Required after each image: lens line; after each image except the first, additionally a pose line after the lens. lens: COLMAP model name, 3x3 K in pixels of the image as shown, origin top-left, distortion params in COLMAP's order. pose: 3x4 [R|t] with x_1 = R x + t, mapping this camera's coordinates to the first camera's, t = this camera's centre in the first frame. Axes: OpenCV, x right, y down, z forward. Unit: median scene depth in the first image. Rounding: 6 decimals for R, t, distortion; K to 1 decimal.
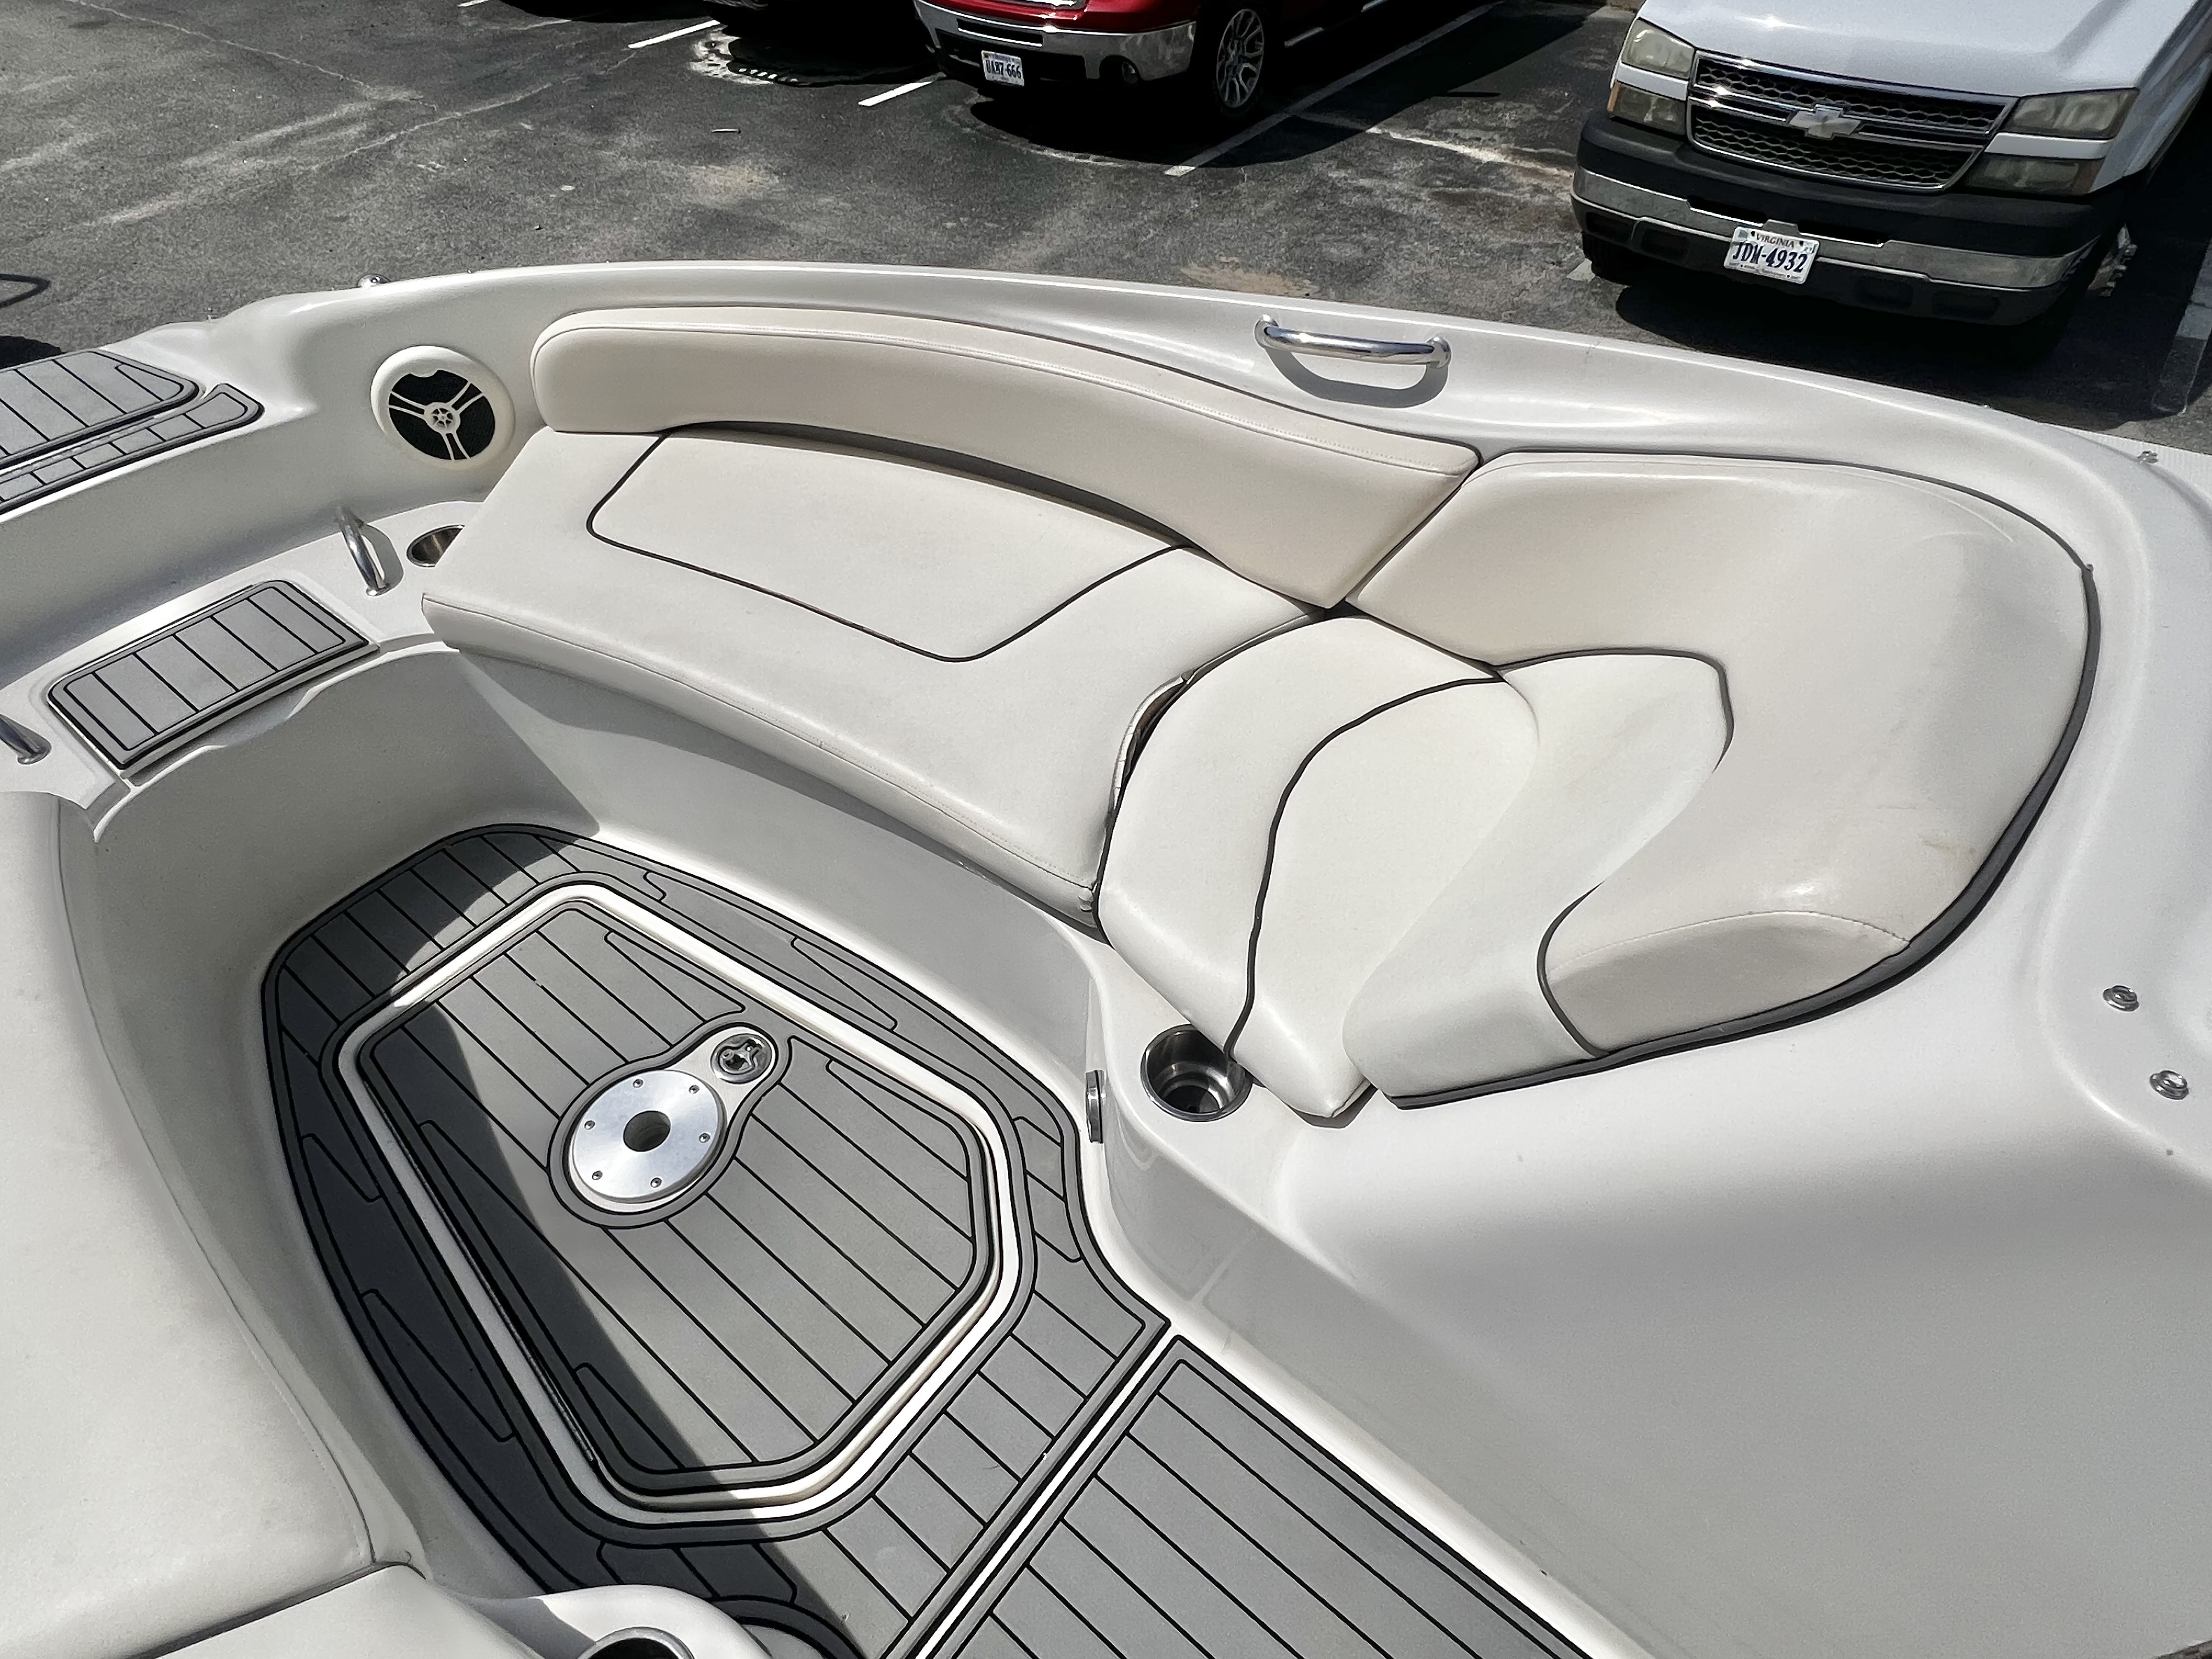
lens RADIAL K [[1208.9, 0, 1099.0], [0, 1208.9, 827.3], [0, 0, 1]] dist [-0.002969, 0.001225]
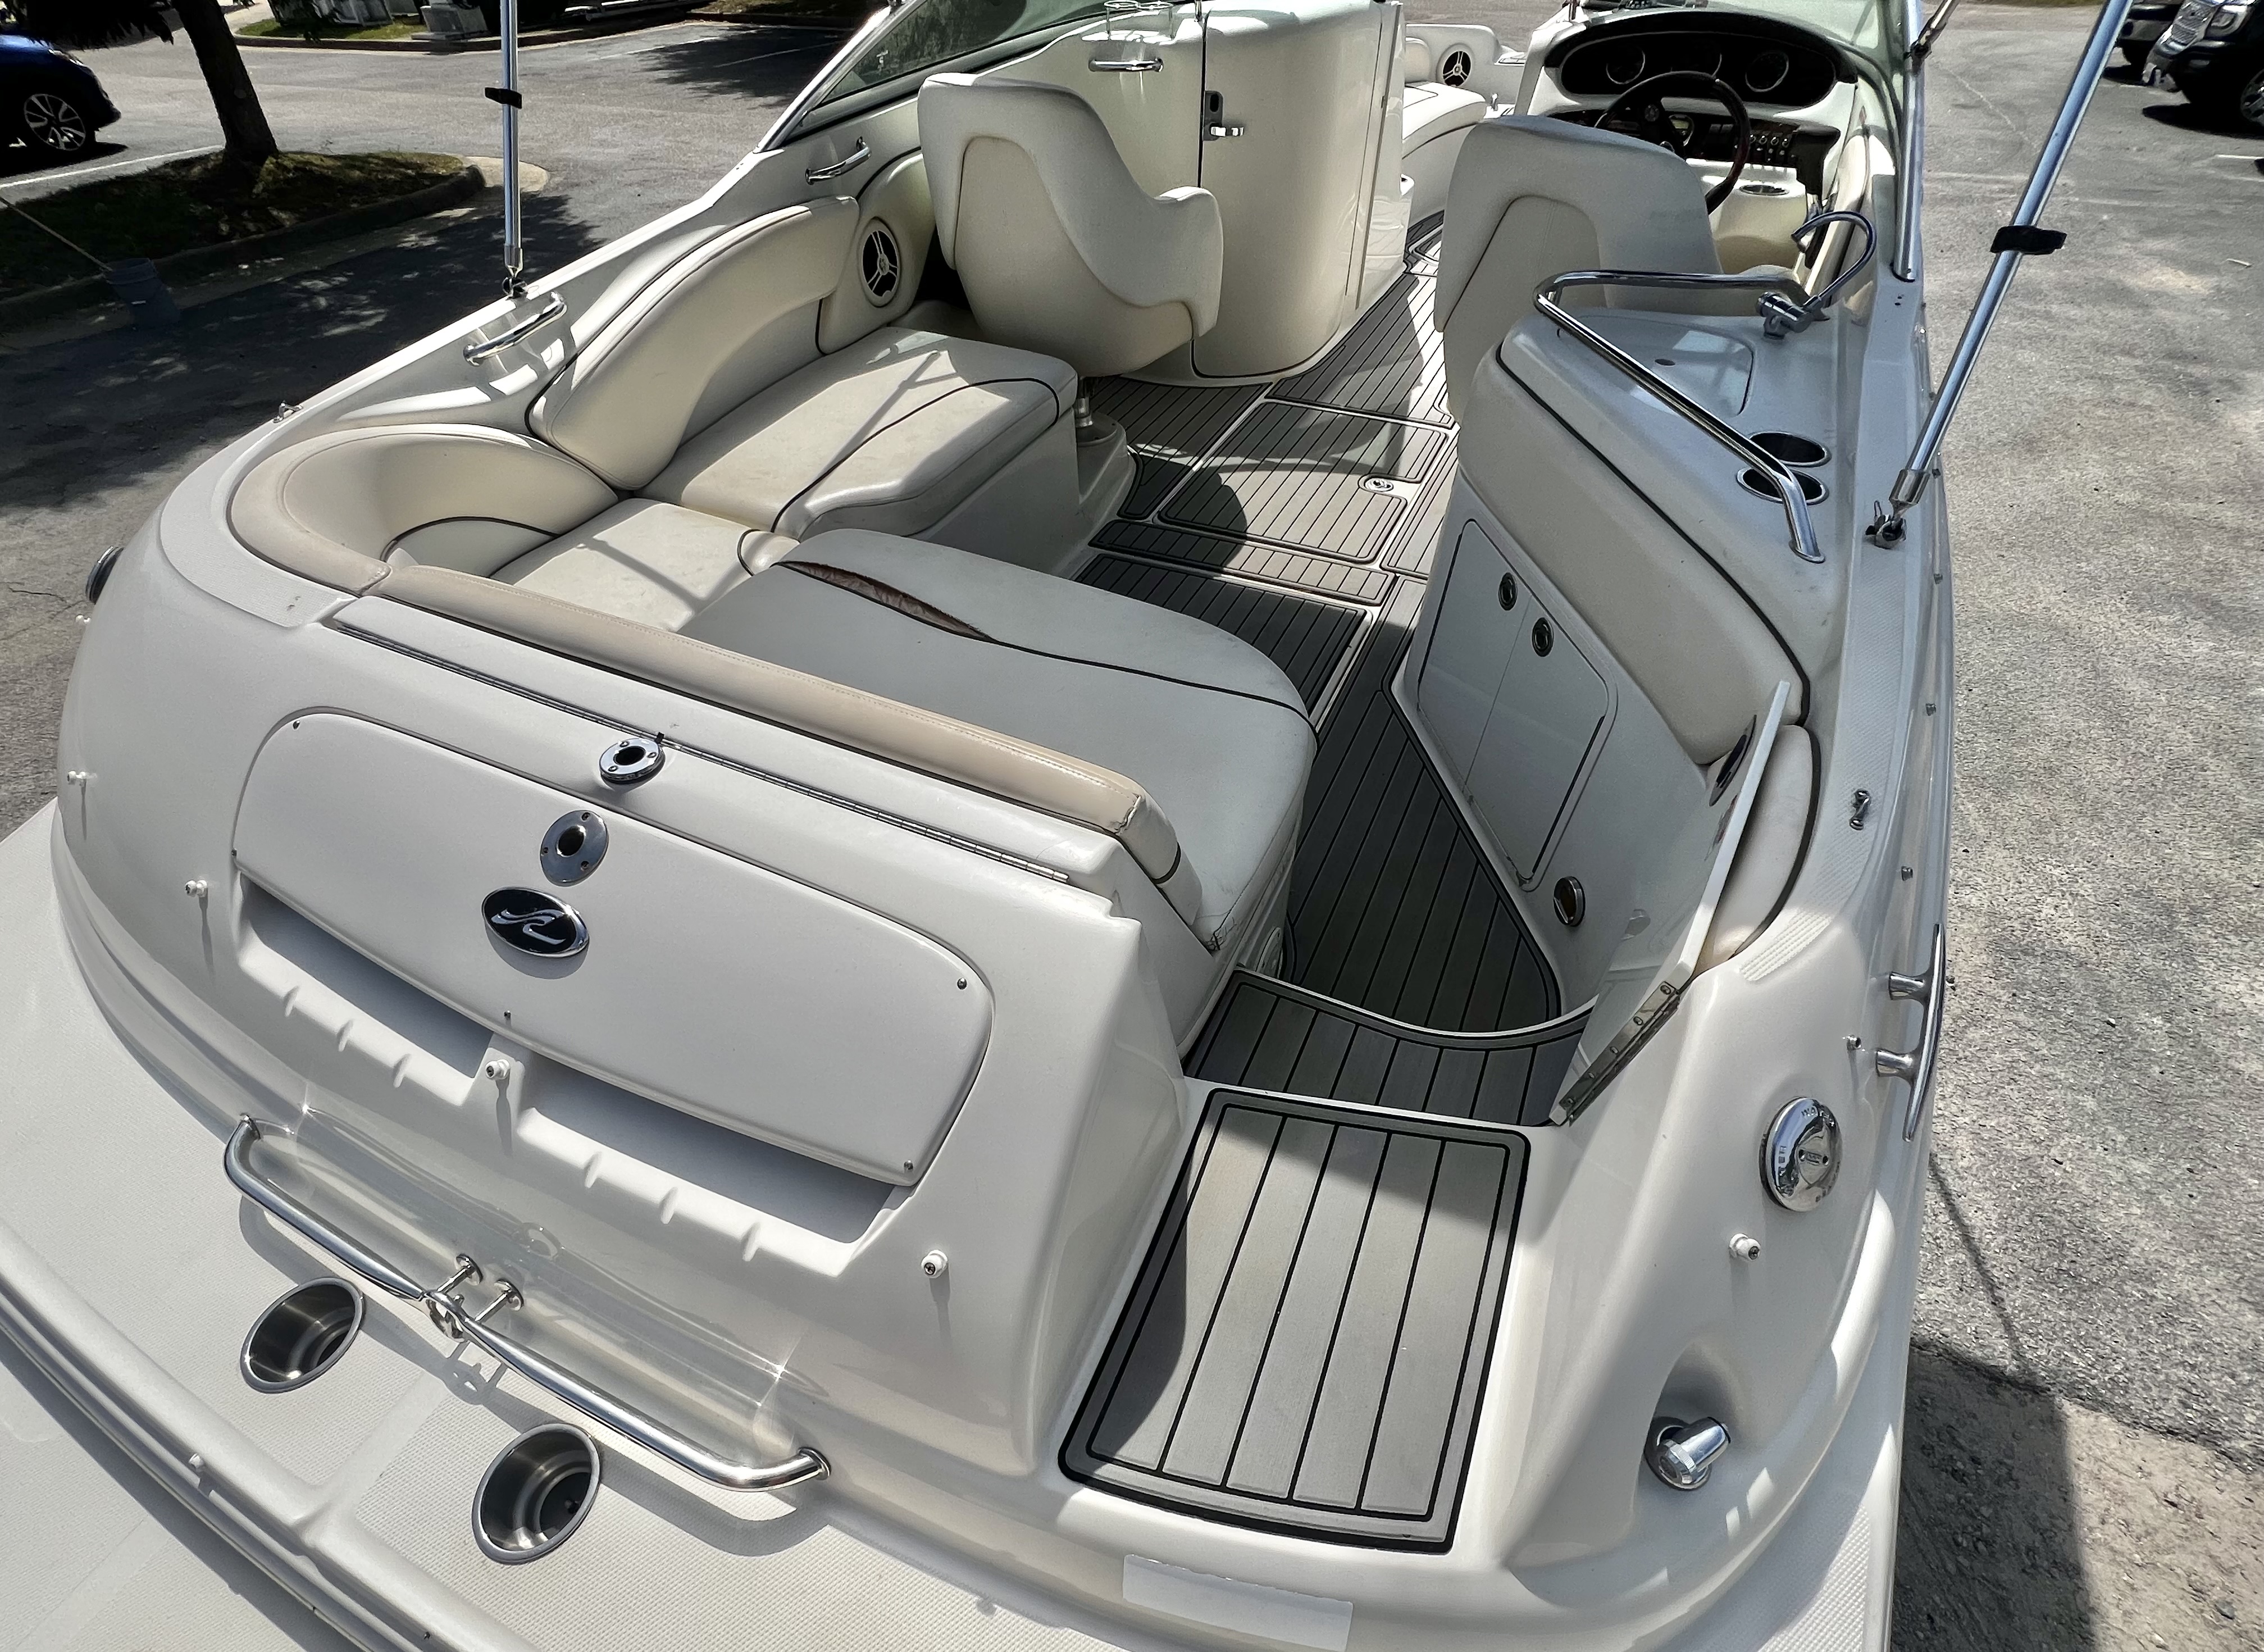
lens RADIAL K [[1032.8, 0, 1120.9], [0, 1032.8, 850.8], [0, 0, 1]] dist [-0.001422, 0.000268]
pose [[0.243664, 0.696343, -0.675081, 0.942859], [-0.702799, 0.606448, 0.371880, 0.342310], [0.668358, 0.383832, 0.637158, -0.348171]]
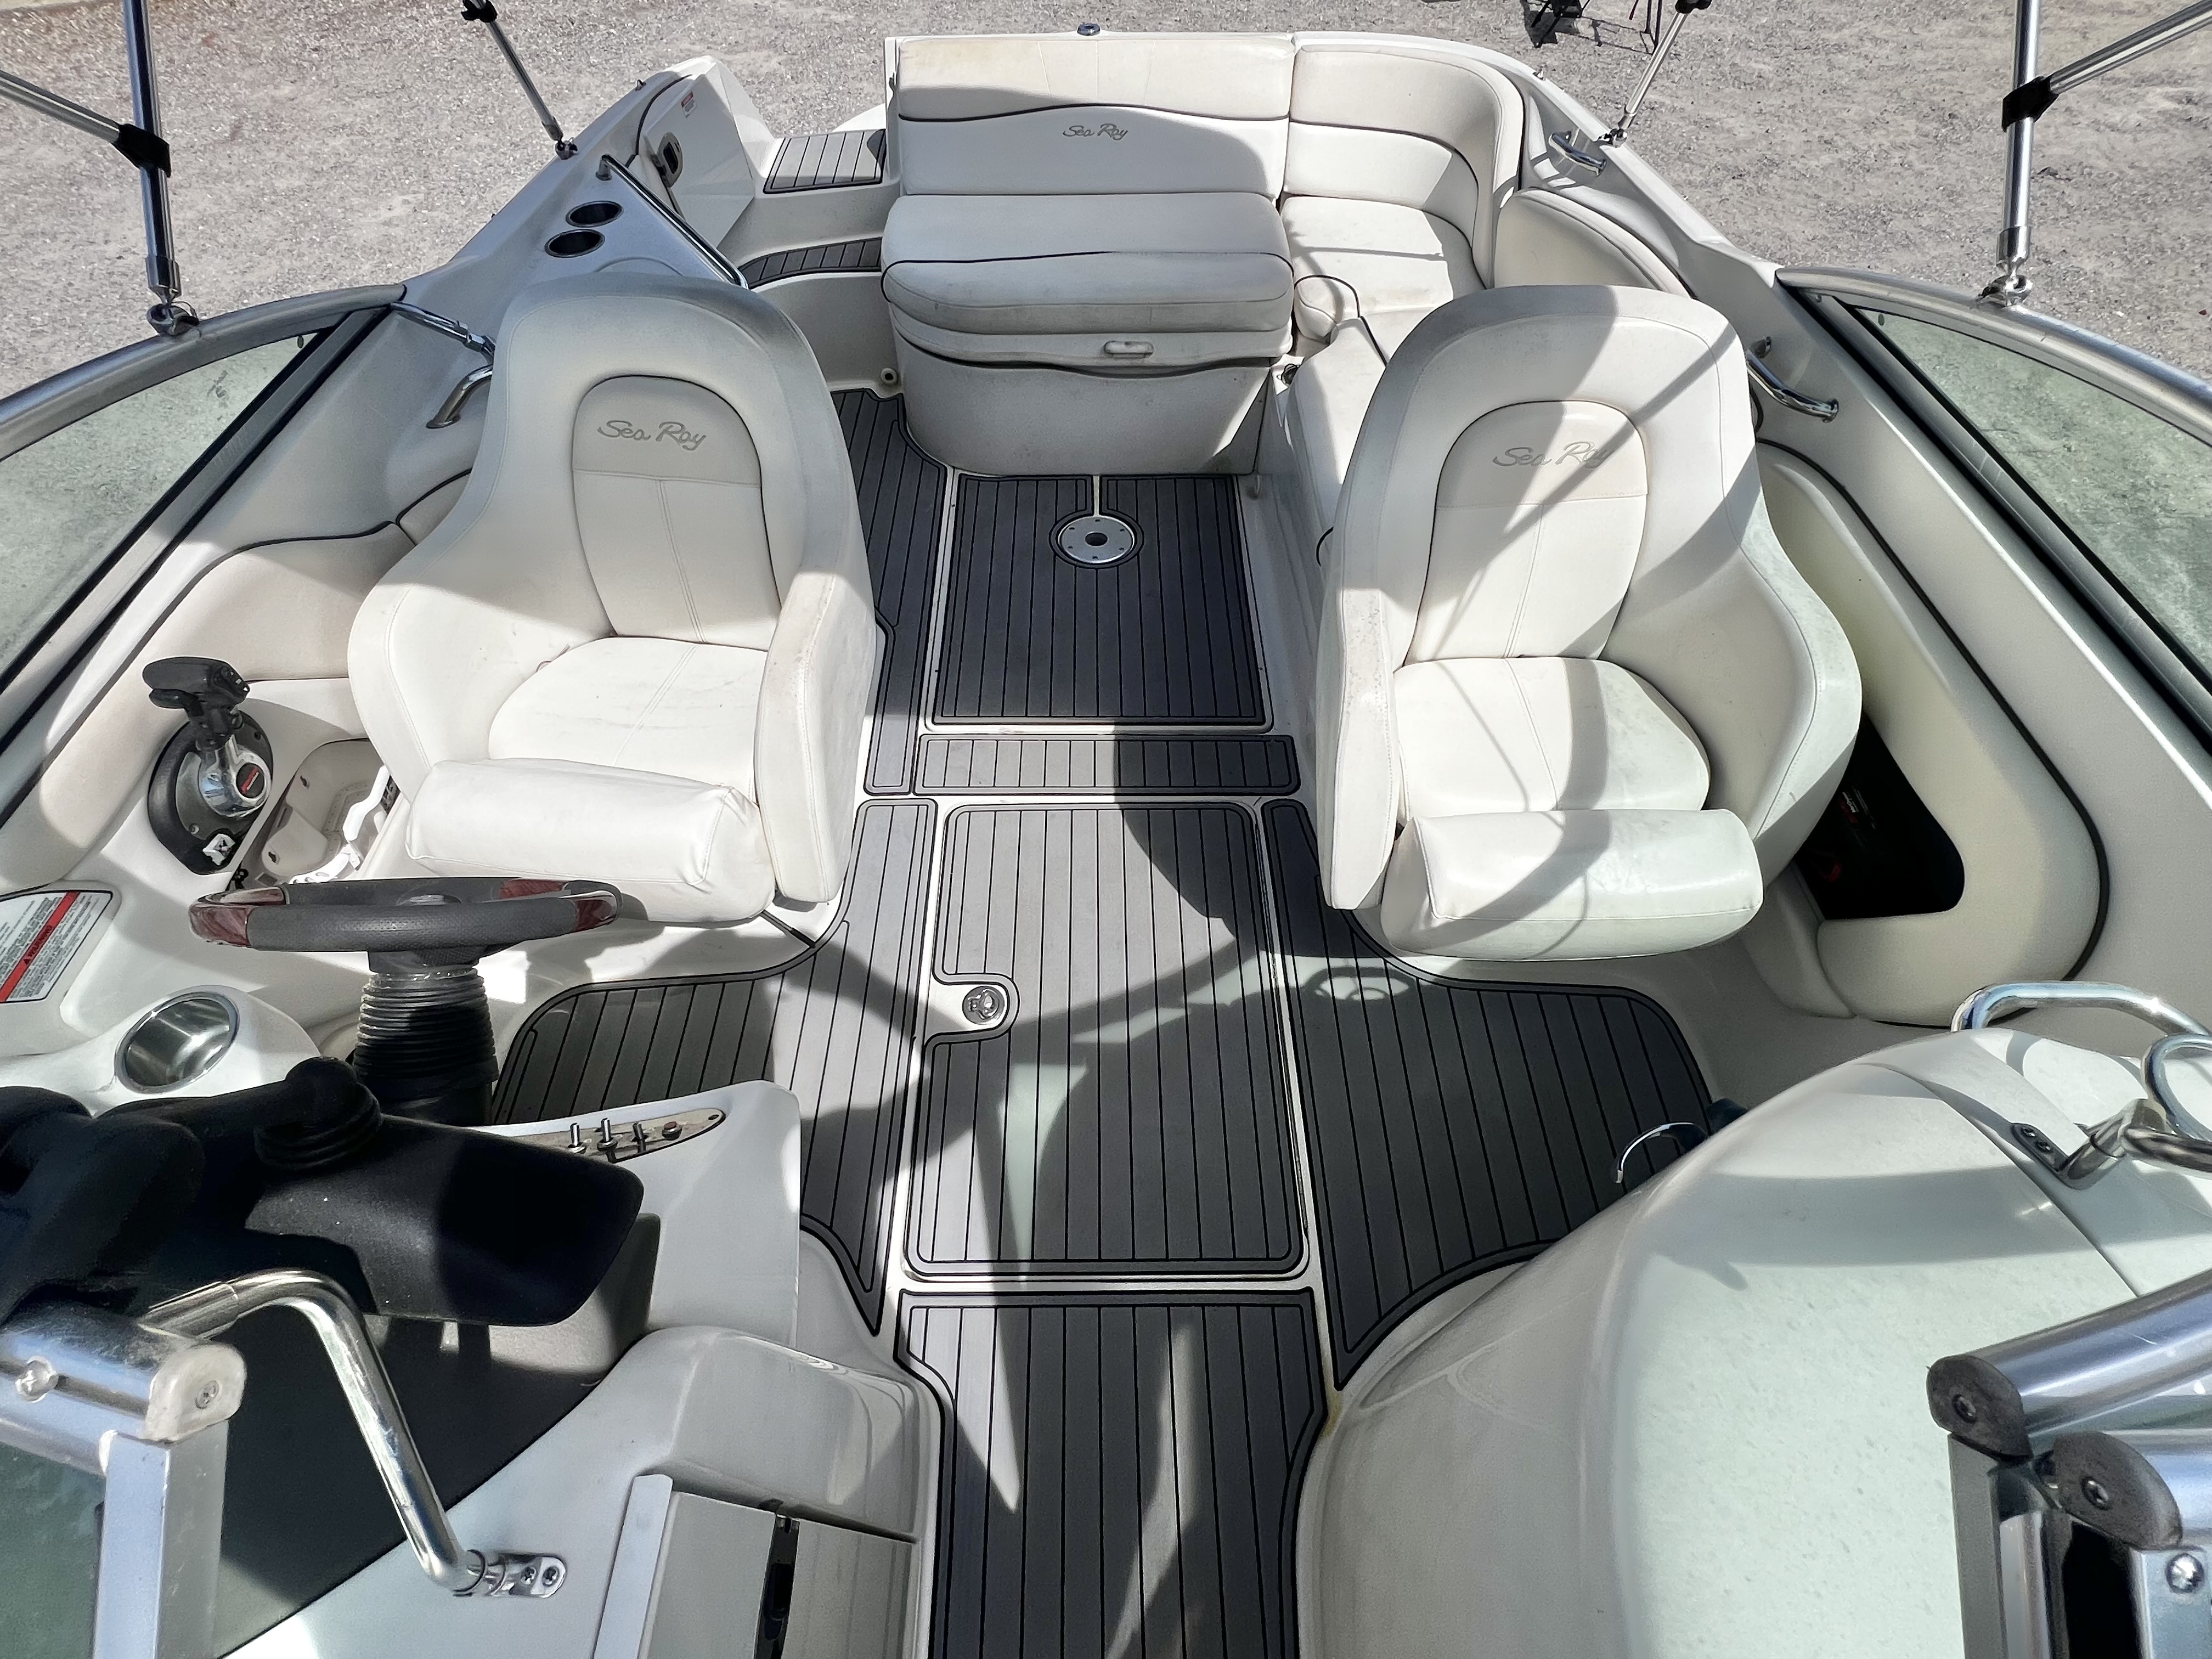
lens RADIAL K [[1034.9, 0, 1094.3], [0, 1034.9, 828.7], [0, 0, 1]] dist [-0.001058, 0.000059]
pose [[-0.637247, -0.609749, 0.471298, 0.174887], [0.574227, 0.032188, 0.818063, 0.008631], [-0.513984, 0.791940, 0.329623, -0.112361]]
